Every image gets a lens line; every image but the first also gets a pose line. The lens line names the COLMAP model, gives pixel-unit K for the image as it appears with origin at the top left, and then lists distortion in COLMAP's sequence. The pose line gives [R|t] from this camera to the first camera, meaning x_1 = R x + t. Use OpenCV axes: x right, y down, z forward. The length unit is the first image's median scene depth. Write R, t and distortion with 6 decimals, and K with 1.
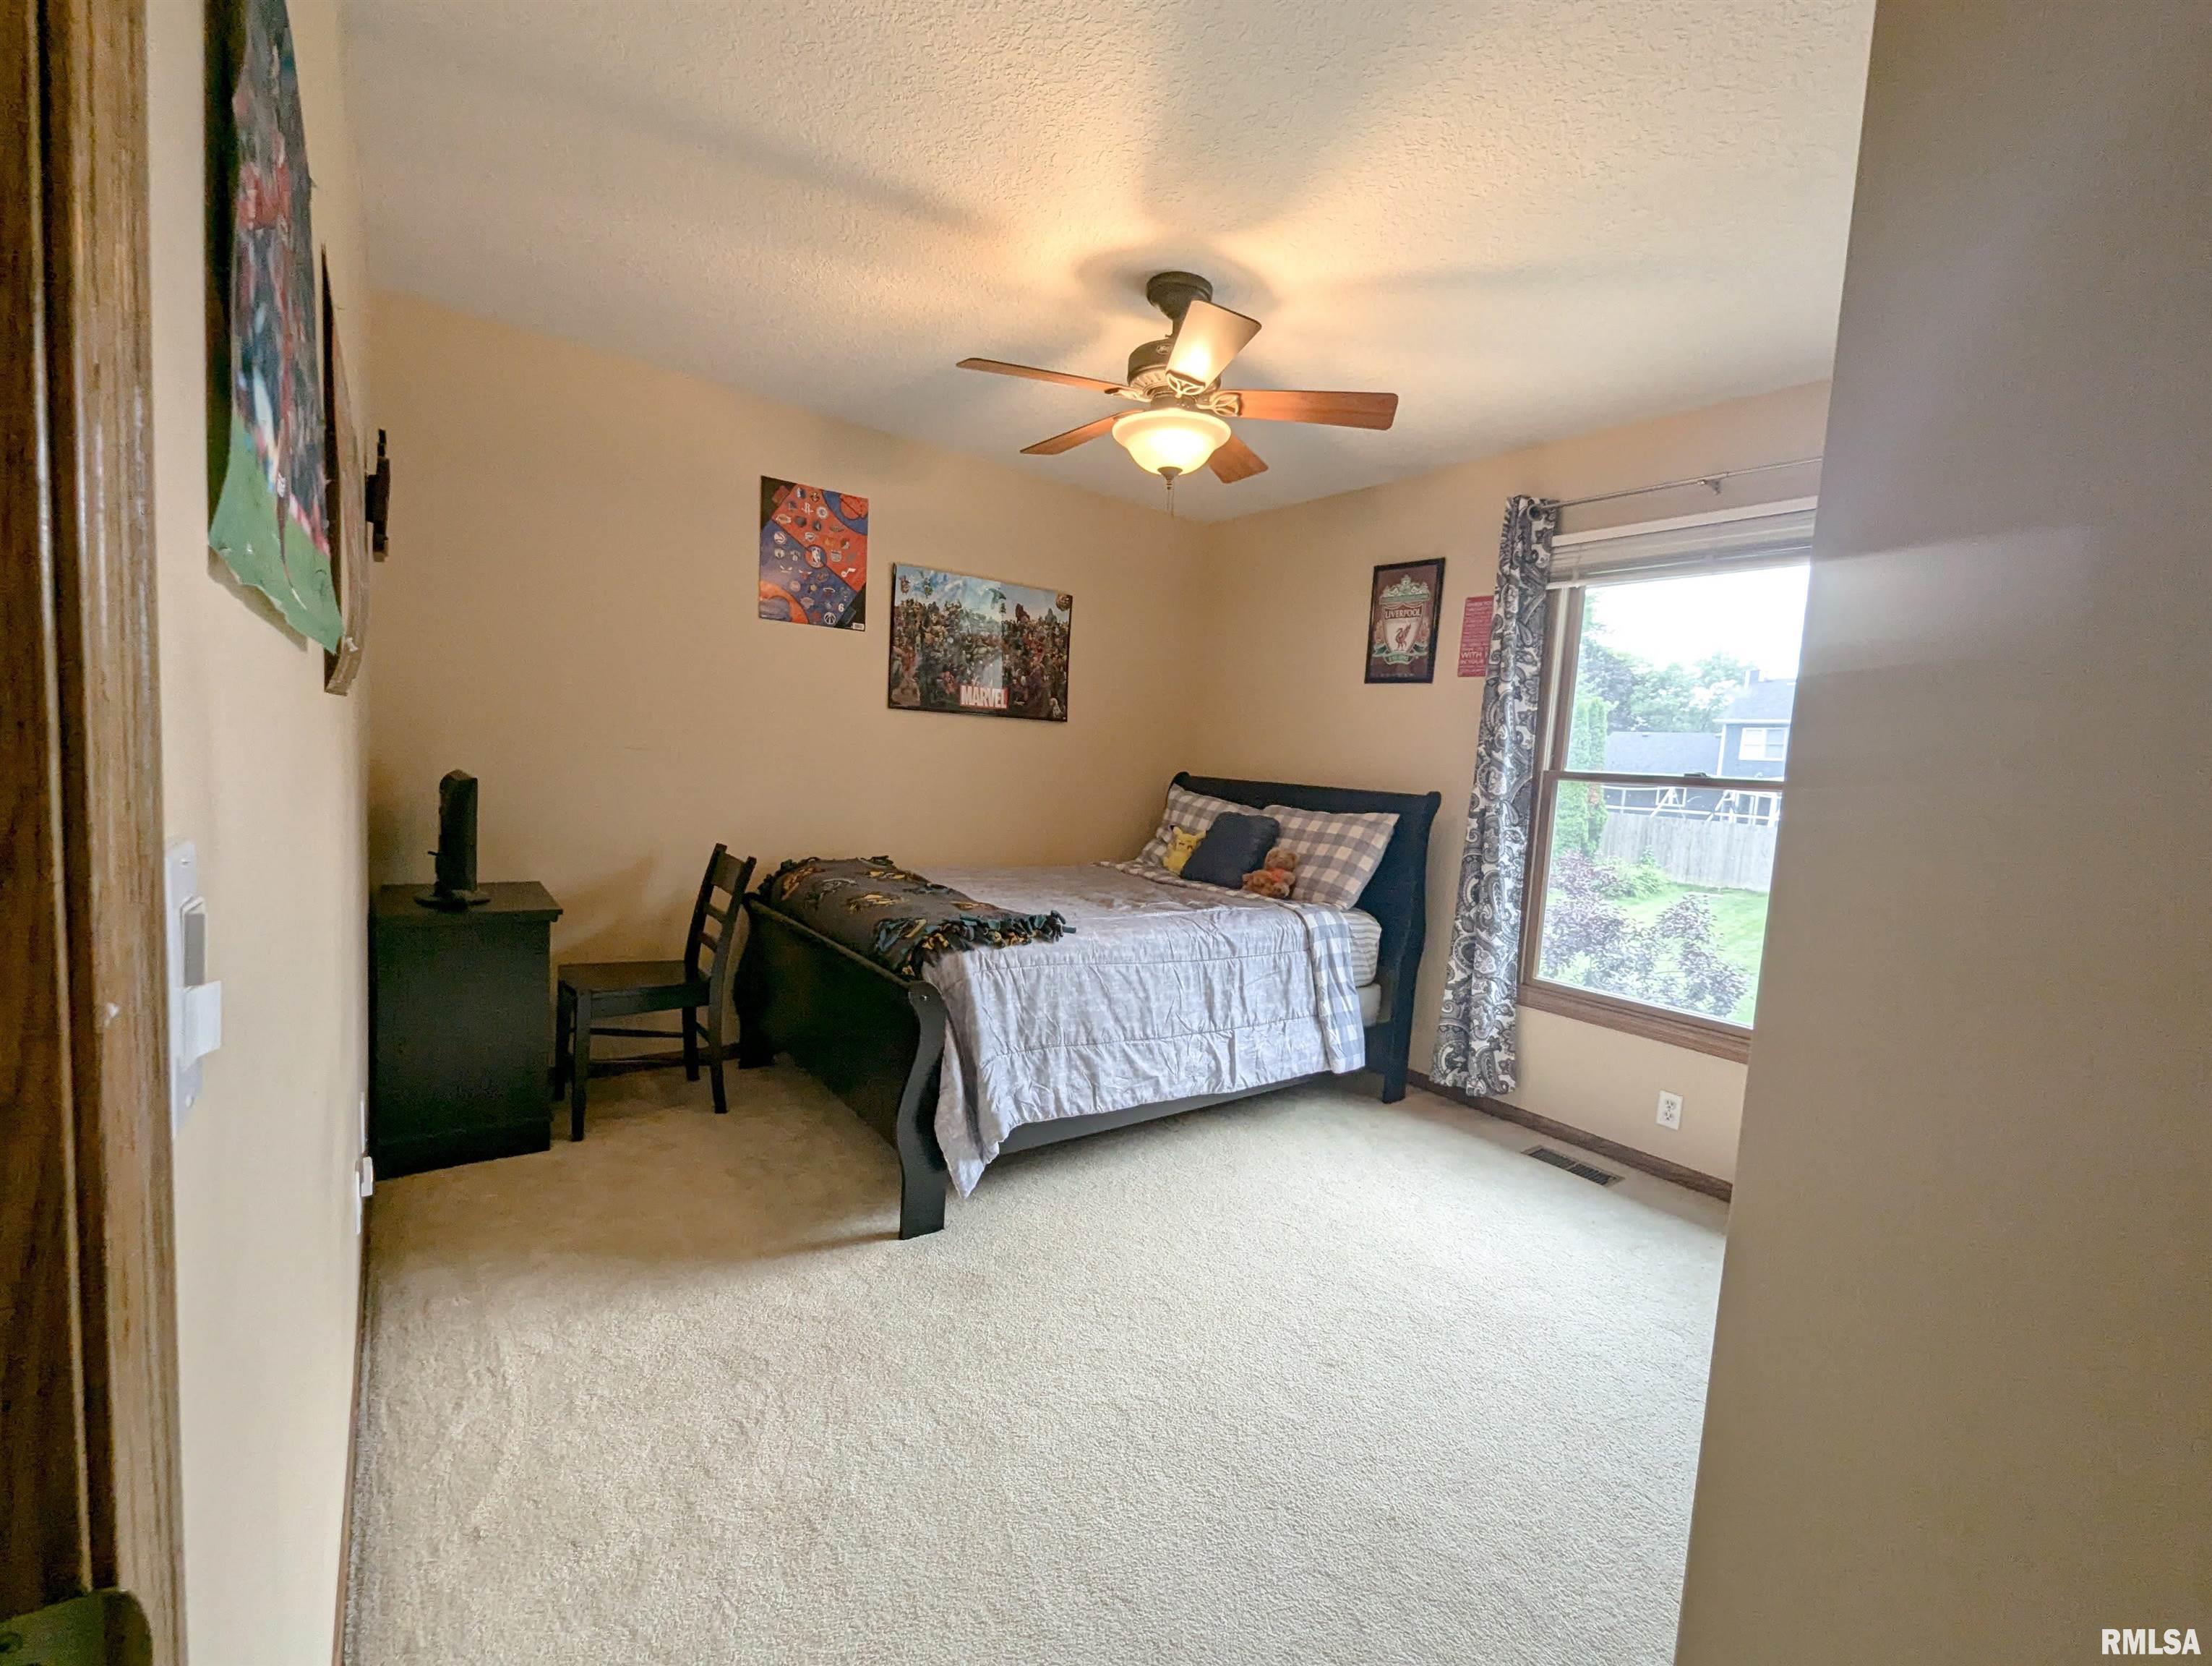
lens RADIAL K [[923.6, 0, 1112.3], [0, 923.6, 843.9], [0, 0, 1]] dist [-0.003186, 0.000965]
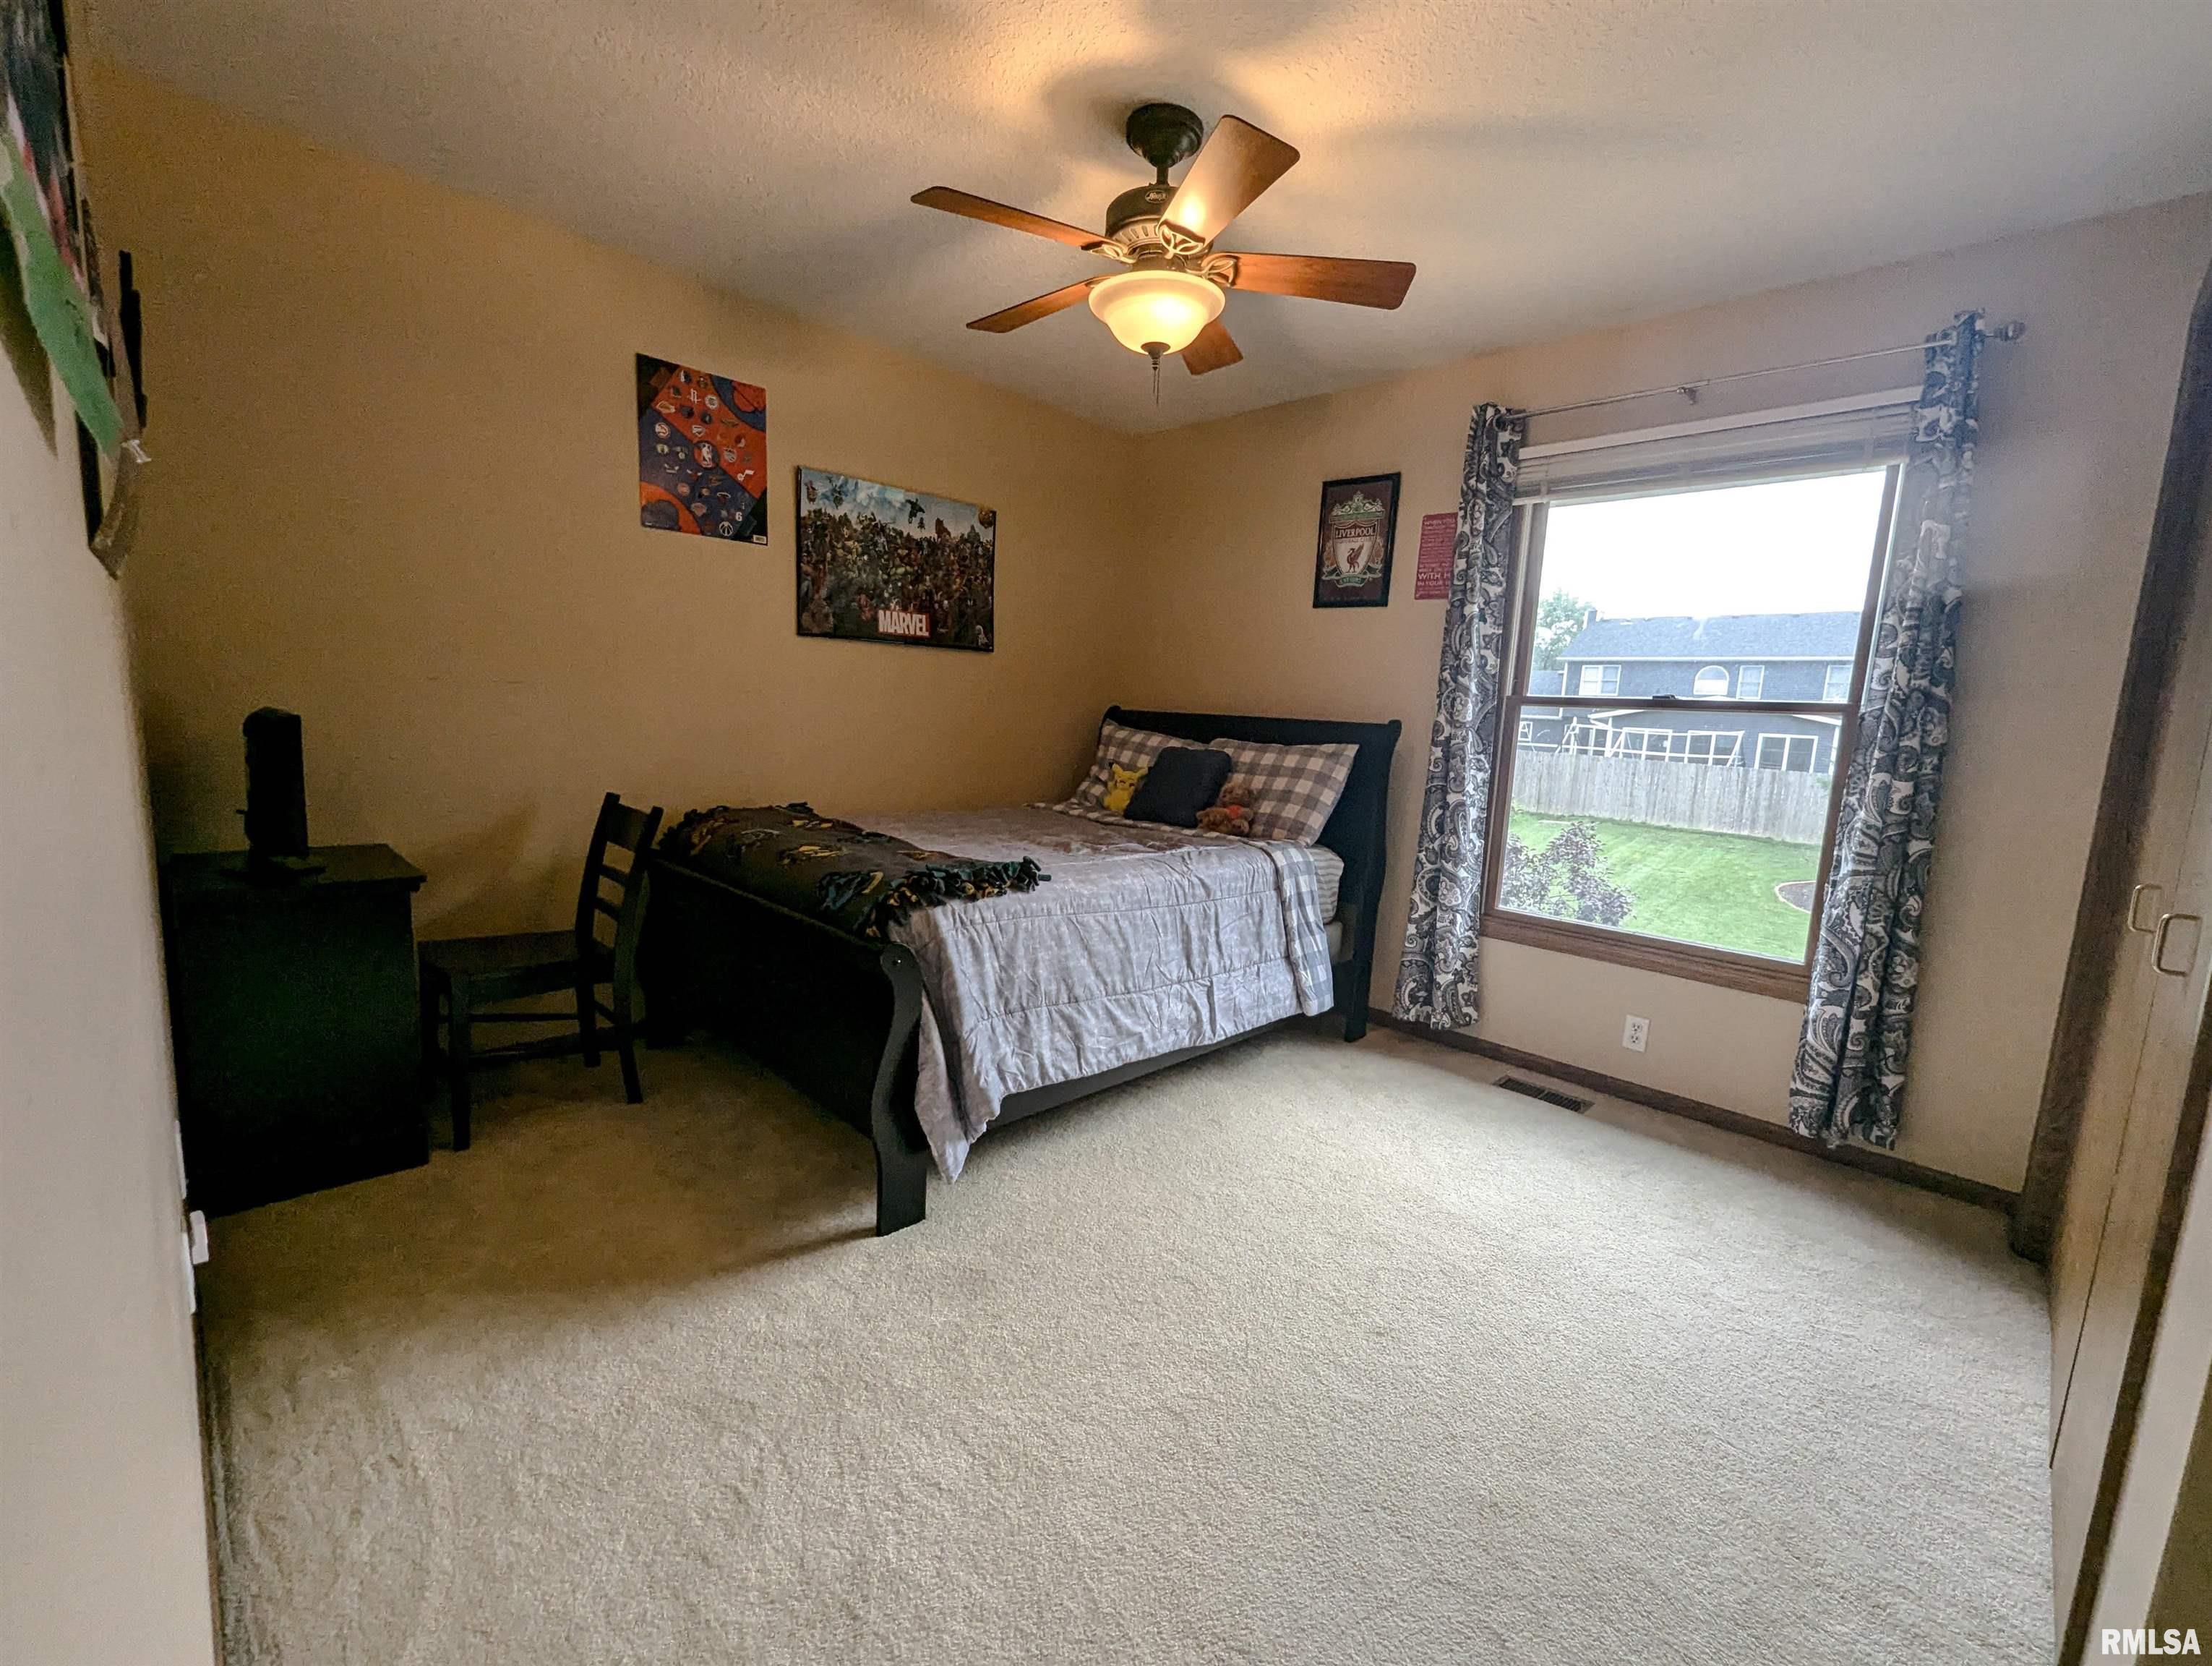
lens RADIAL K [[923.6, 0, 1112.3], [0, 923.6, 843.9], [0, 0, 1]] dist [-0.003186, 0.000965]
pose [[0.990245, -0.032955, 0.135386, -0.086802], [0.024707, 0.997761, 0.062157, 0.005692], [-0.137131, -0.058205, 0.988841, 0.092517]]
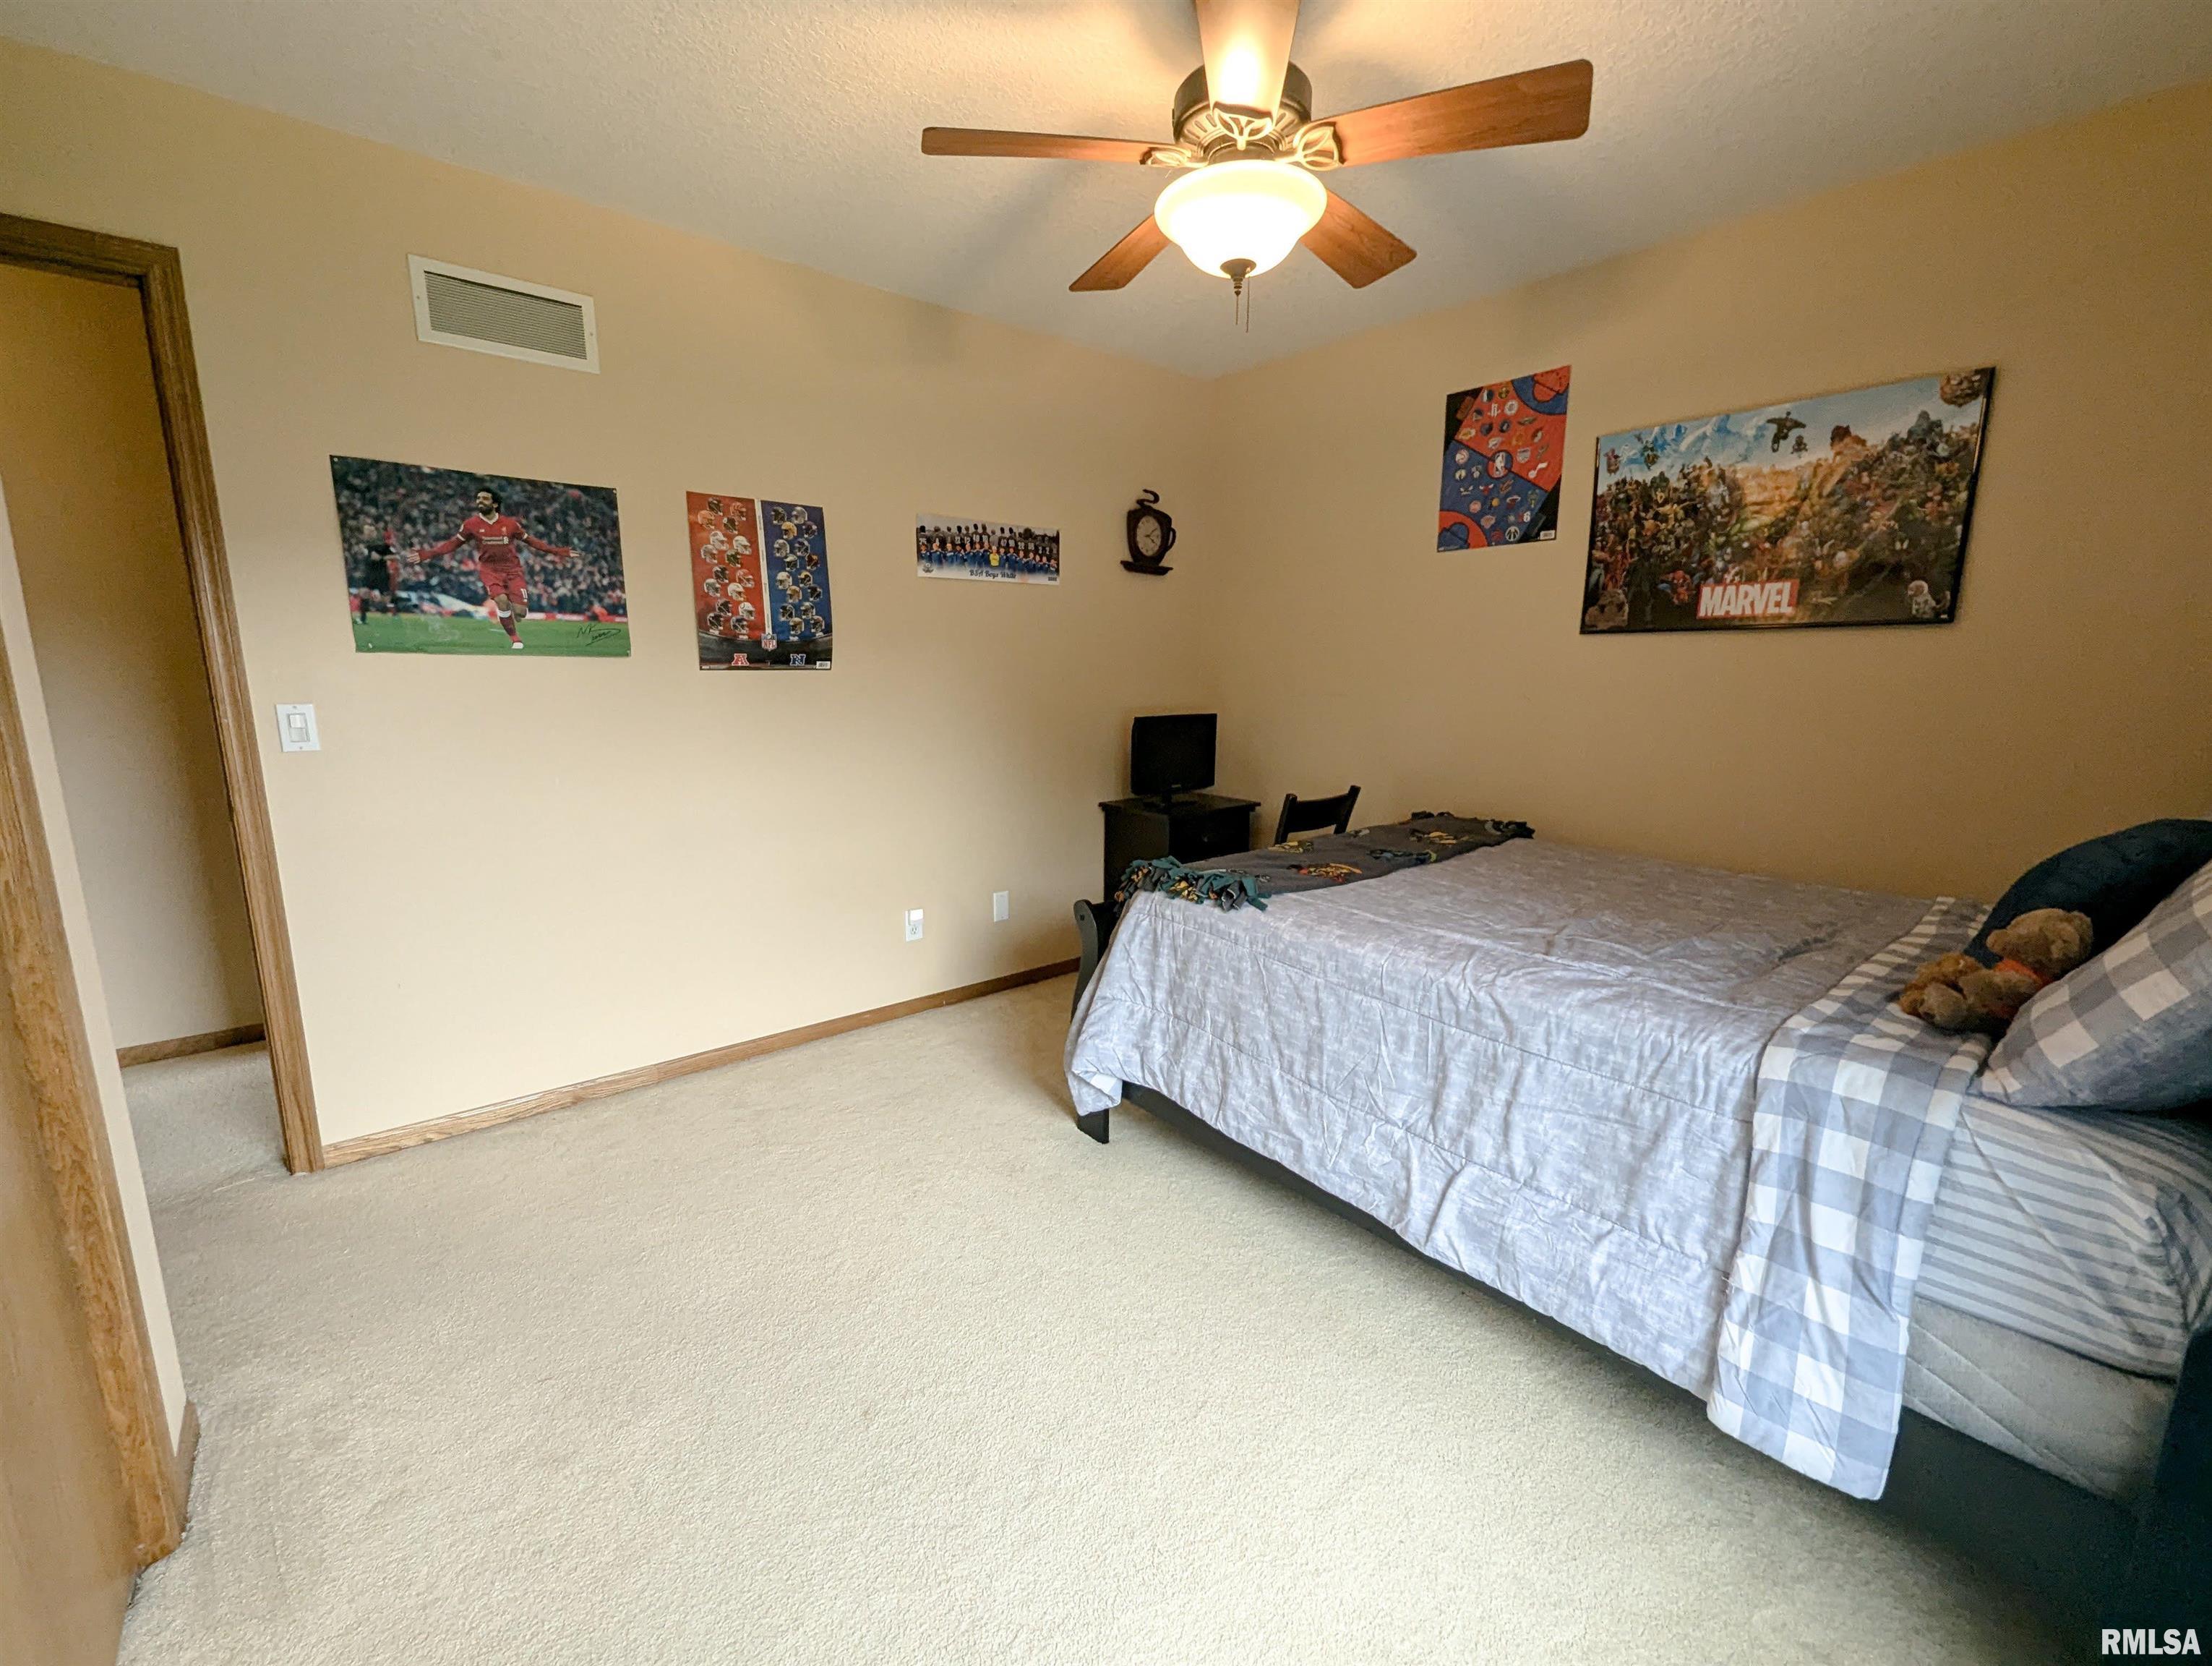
lens RADIAL K [[923.6, 0, 1112.3], [0, 923.6, 843.9], [0, 0, 1]] dist [-0.003186, 0.000965]
pose [[0.060089, 0.128067, -0.989943, 0.627820], [-0.093645, 0.988085, 0.122143, -0.038702], [0.993791, 0.085363, 0.071366, 0.697708]]
